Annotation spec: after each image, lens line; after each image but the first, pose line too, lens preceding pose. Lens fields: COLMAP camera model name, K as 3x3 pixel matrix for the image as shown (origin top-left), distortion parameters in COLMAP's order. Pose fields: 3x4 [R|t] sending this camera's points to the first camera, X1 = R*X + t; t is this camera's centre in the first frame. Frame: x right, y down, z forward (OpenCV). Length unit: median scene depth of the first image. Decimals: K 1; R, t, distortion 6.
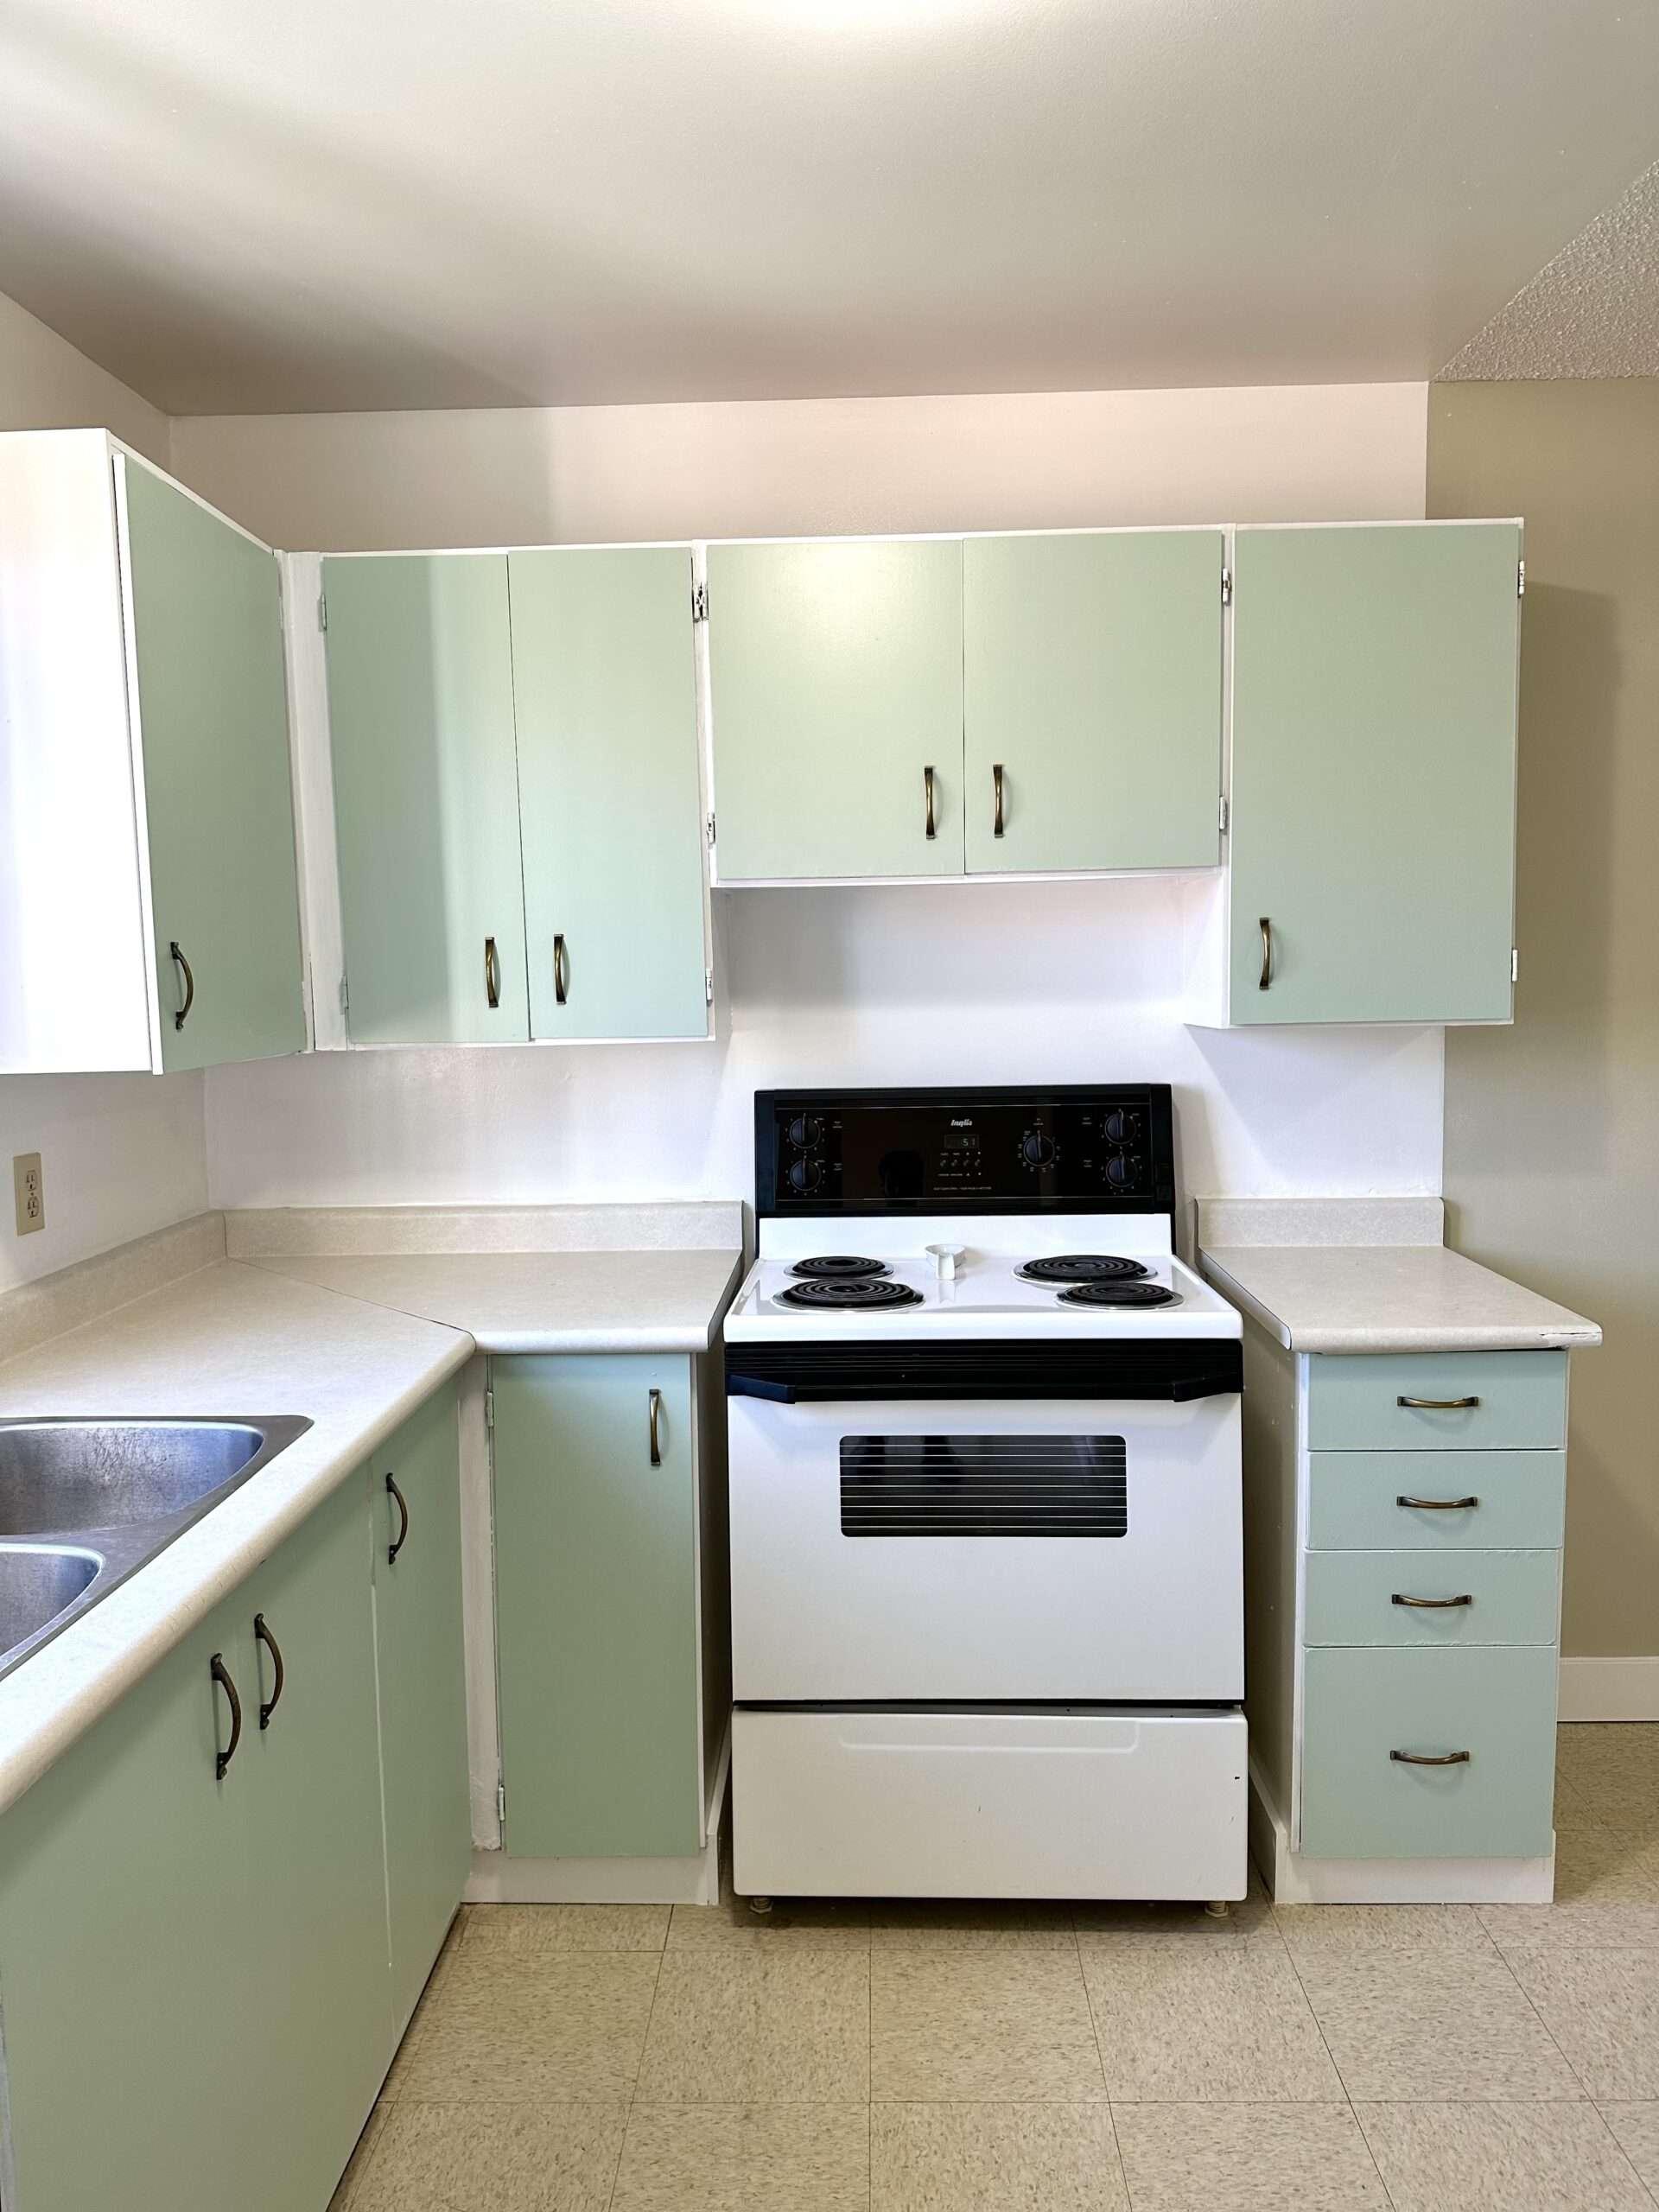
lens RADIAL K [[1534.2, 0, 829.5], [0, 1534.2, 1106.0], [0, 0, 1]] dist [0.100430, -0.135285]
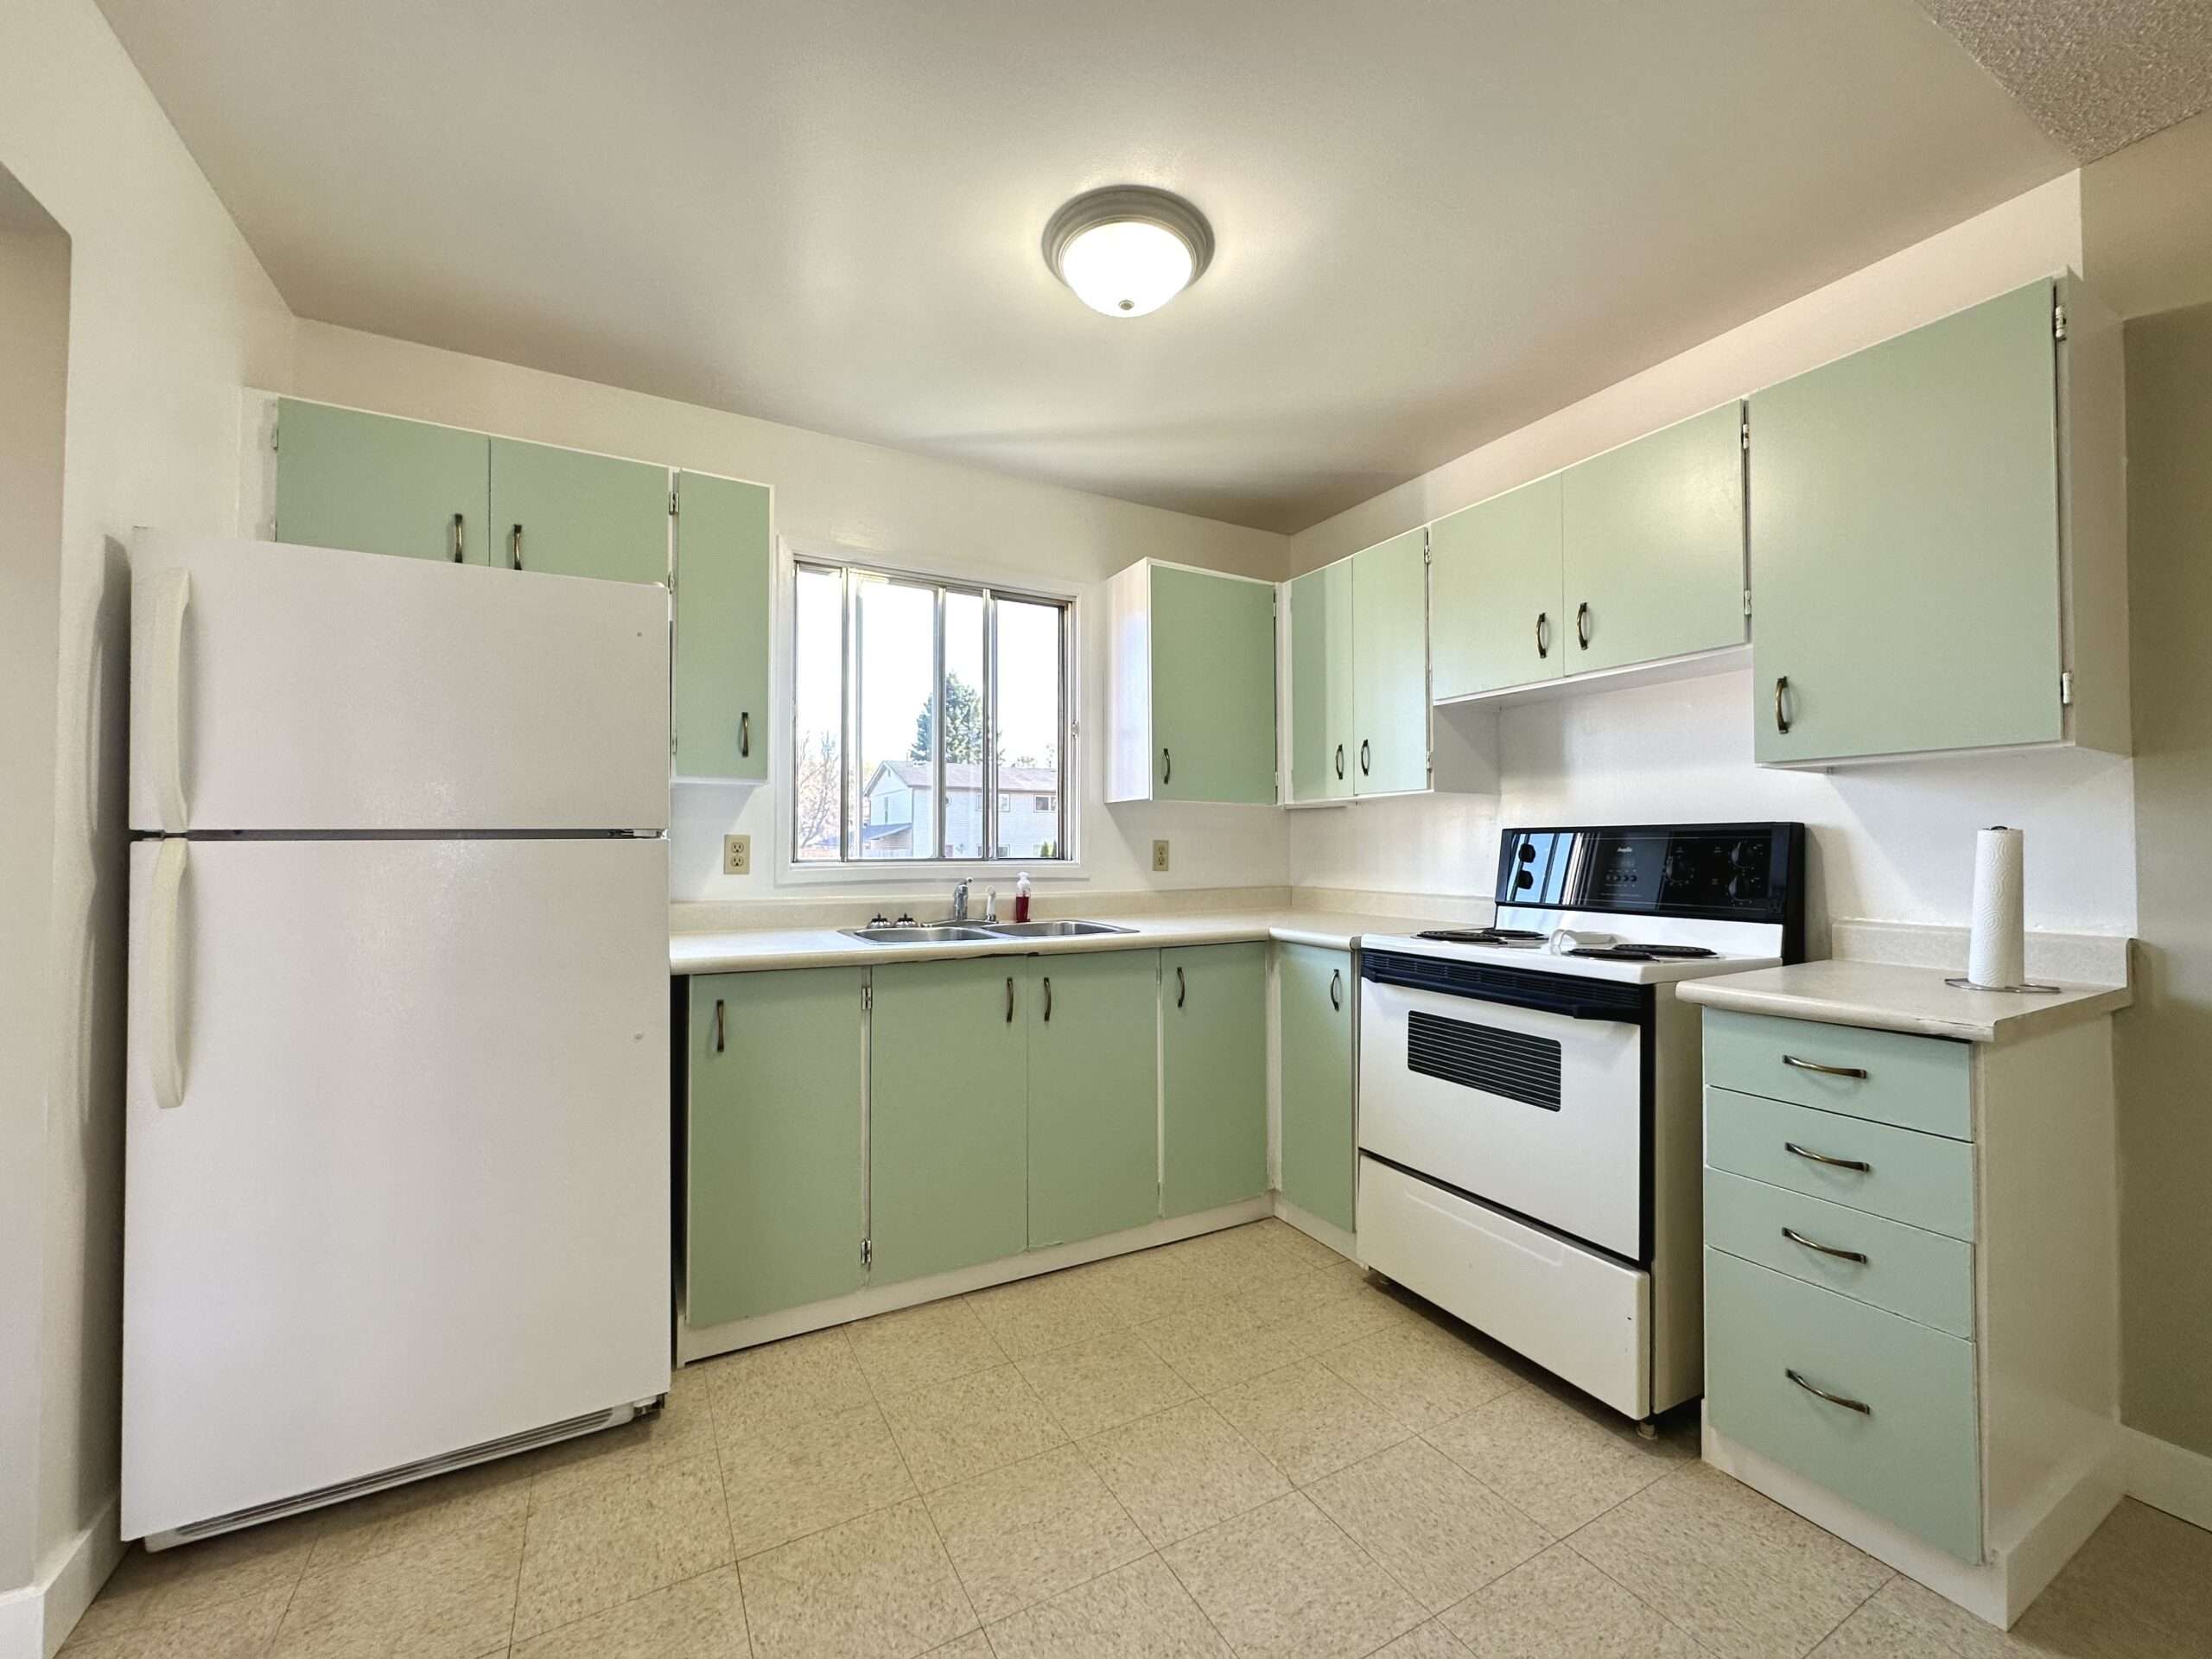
lens RADIAL K [[877.6, 0, 1106.0], [0, 877.6, 829.5], [0, 0, 1]] dist [0.001839, 0.000361]
pose [[0.503890, 0.000634, -0.863768, 0.672668], [-0.090211, 0.994570, -0.051895, 0.095700], [0.859044, 0.104071, 0.501211, 0.199545]]
